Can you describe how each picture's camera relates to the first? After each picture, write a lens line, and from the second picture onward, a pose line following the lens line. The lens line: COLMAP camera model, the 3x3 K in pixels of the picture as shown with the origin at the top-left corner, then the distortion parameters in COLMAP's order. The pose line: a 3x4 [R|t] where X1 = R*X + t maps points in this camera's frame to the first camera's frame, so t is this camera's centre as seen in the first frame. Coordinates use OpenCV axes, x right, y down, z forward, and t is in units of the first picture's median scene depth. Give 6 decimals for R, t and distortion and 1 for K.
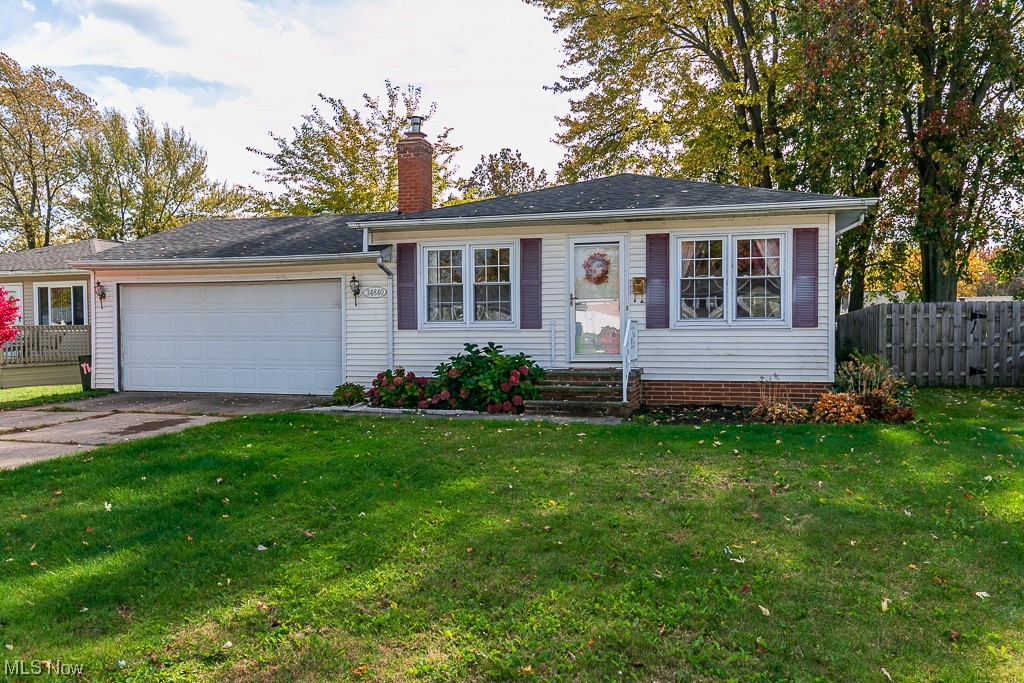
lens RADIAL K [[781.7, 0, 512.0], [0, 781.7, 341.5], [0, 0, 1]] dist [-0.003177, 0.000766]
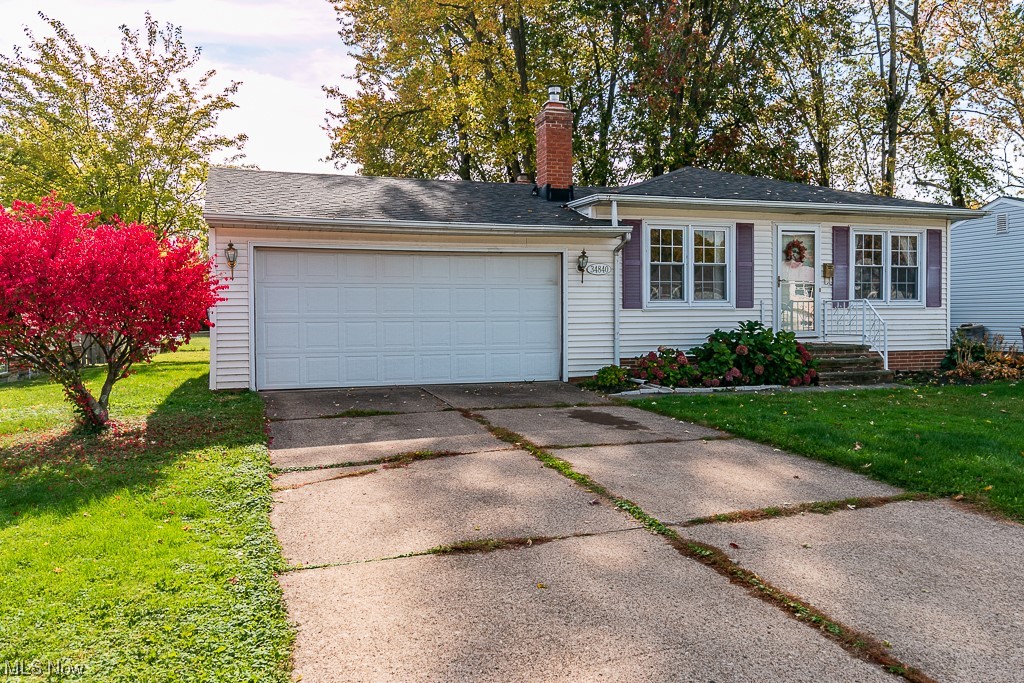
lens RADIAL K [[782.2, 0, 483.1], [0, 782.2, 327.5], [0, 0, 1]] dist [-0.009867, -0.002256]
pose [[0.839234, -0.010753, 0.543664, -0.864615], [0.010226, 0.999940, 0.003991, 0.002558], [-0.543674, 0.002210, 0.839294, 0.301682]]
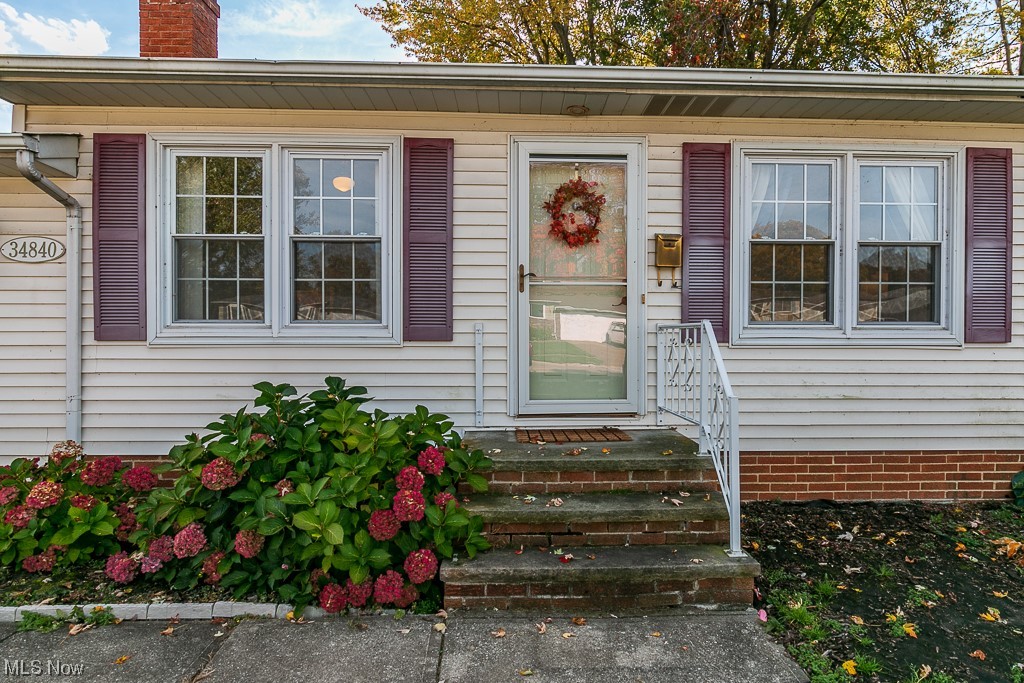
lens RADIAL K [[576.2, 0, 530.0], [0, 576.2, 333.7], [0, 0, 1]] dist [-0.002546, -0.002690]
pose [[0.949911, 0.007953, 0.312419, -0.023138], [-0.003136, 0.999868, -0.015917, -0.015846], [-0.312504, 0.014140, 0.949811, 0.676804]]
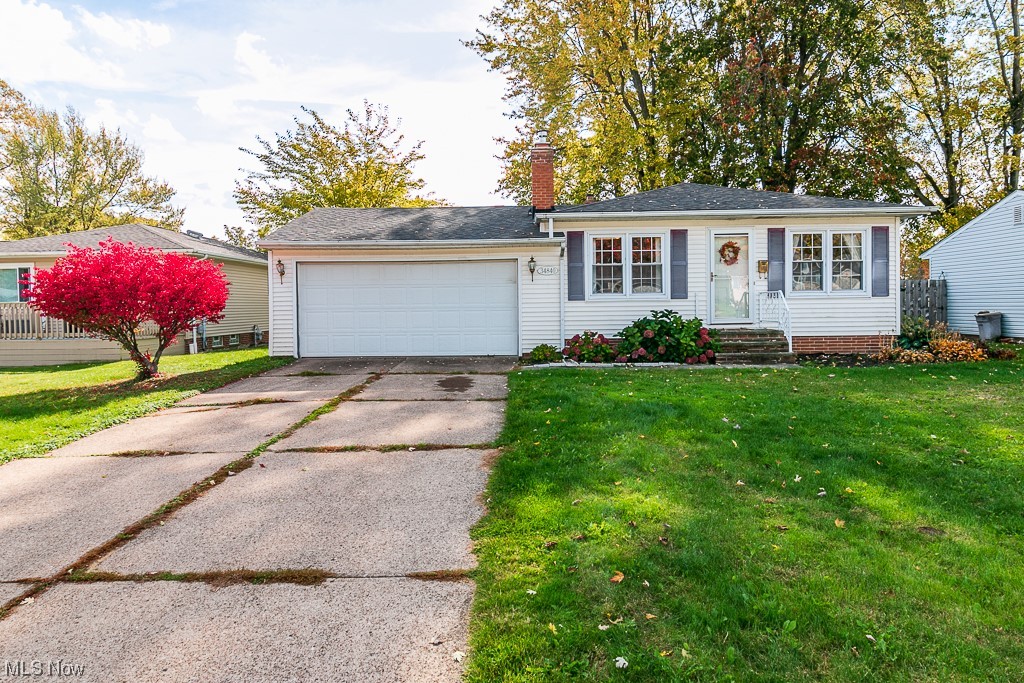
lens RADIAL K [[607.9, 0, 508.5], [0, 607.9, 311.3], [0, 0, 1]] dist [-0.000469, -0.001244]
pose [[0.967608, -0.010623, 0.252233, -0.510441], [0.012217, 0.999914, -0.004753, 0.005348], [-0.252161, 0.007681, 0.967655, 0.095600]]
